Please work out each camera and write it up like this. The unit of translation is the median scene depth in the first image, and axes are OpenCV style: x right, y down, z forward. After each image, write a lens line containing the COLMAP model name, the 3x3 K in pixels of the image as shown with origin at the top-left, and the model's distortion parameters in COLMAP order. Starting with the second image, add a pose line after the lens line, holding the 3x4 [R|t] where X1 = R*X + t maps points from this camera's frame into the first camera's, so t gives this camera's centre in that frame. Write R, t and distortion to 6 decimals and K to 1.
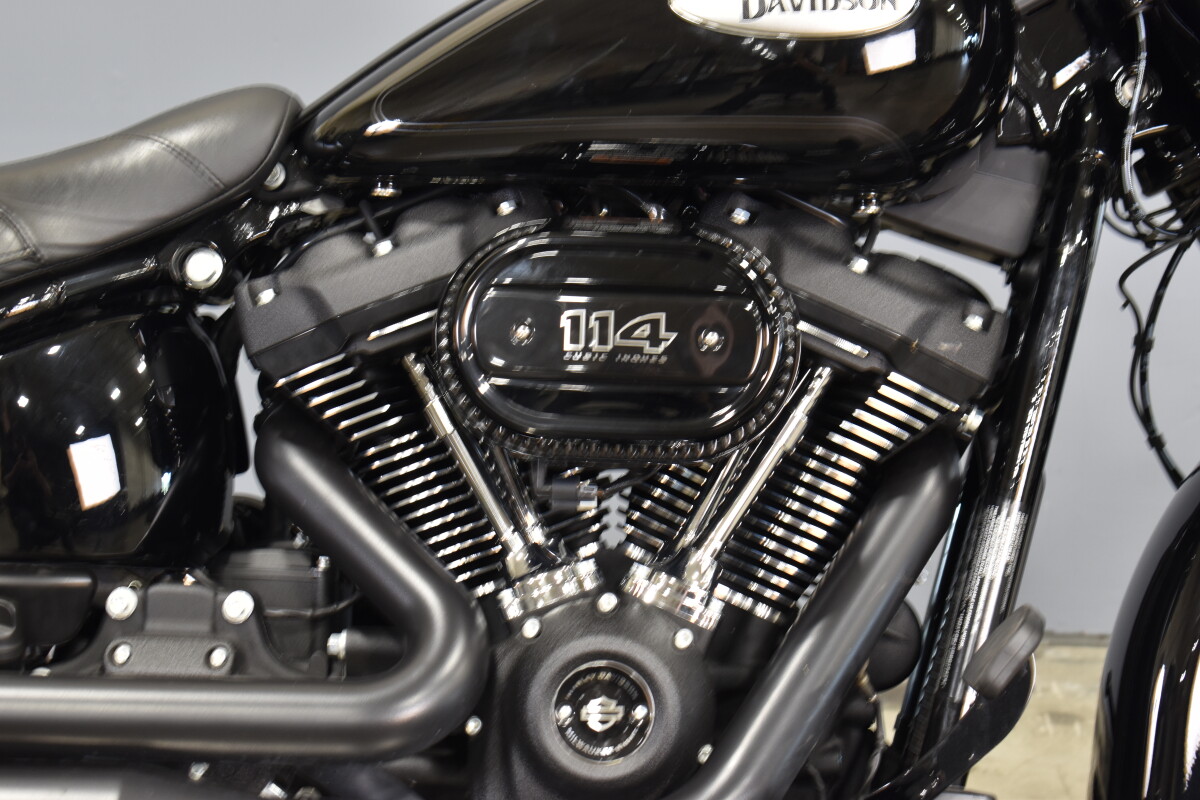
lens RADIAL K [[2424.7, 0, 632.6], [0, 2424.7, 401.3], [0, 0, 1]] dist [0.944569, -12.472025]
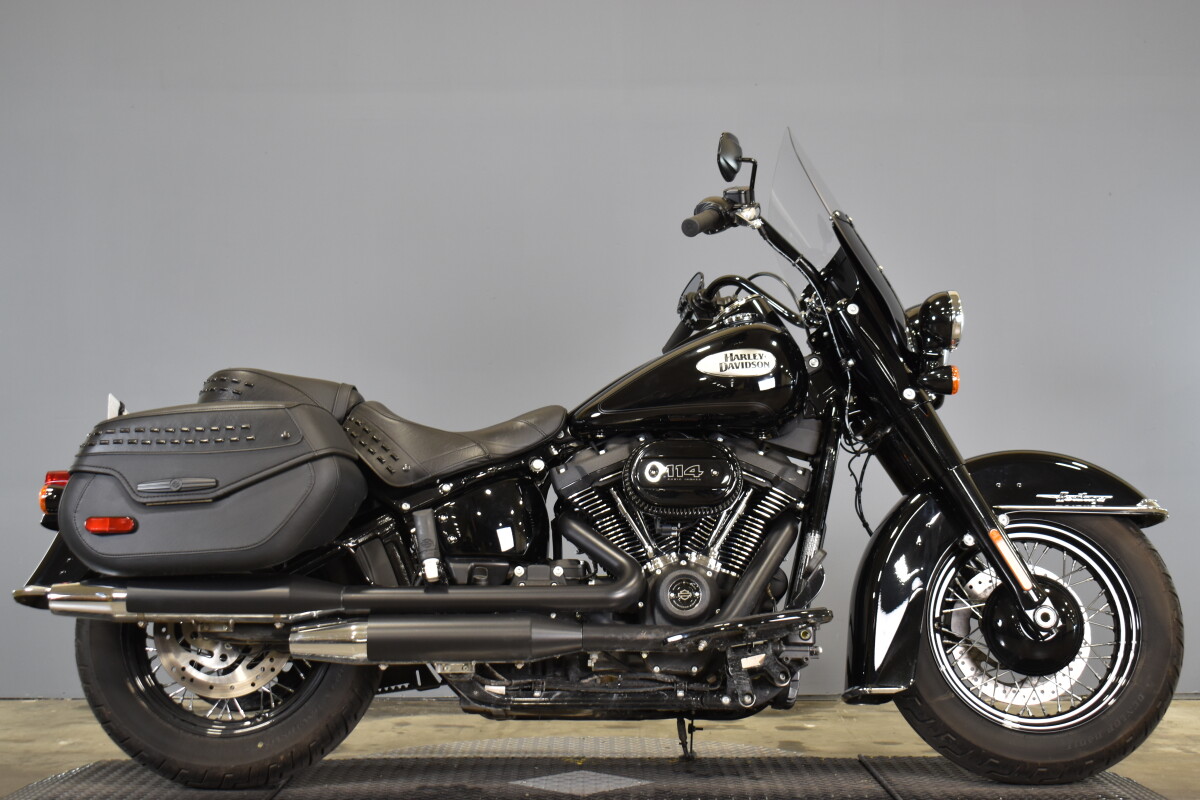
lens RADIAL K [[1856.8, 0, 600.0], [0, 1856.8, 400.0], [0, 0, 1]] dist [-0.011895, 0.010486]
pose [[0.999087, -0.025055, 0.034605, -0.180765], [0.032357, 0.972668, -0.229933, 0.395919], [-0.027898, 0.230842, 0.972591, -1.218050]]
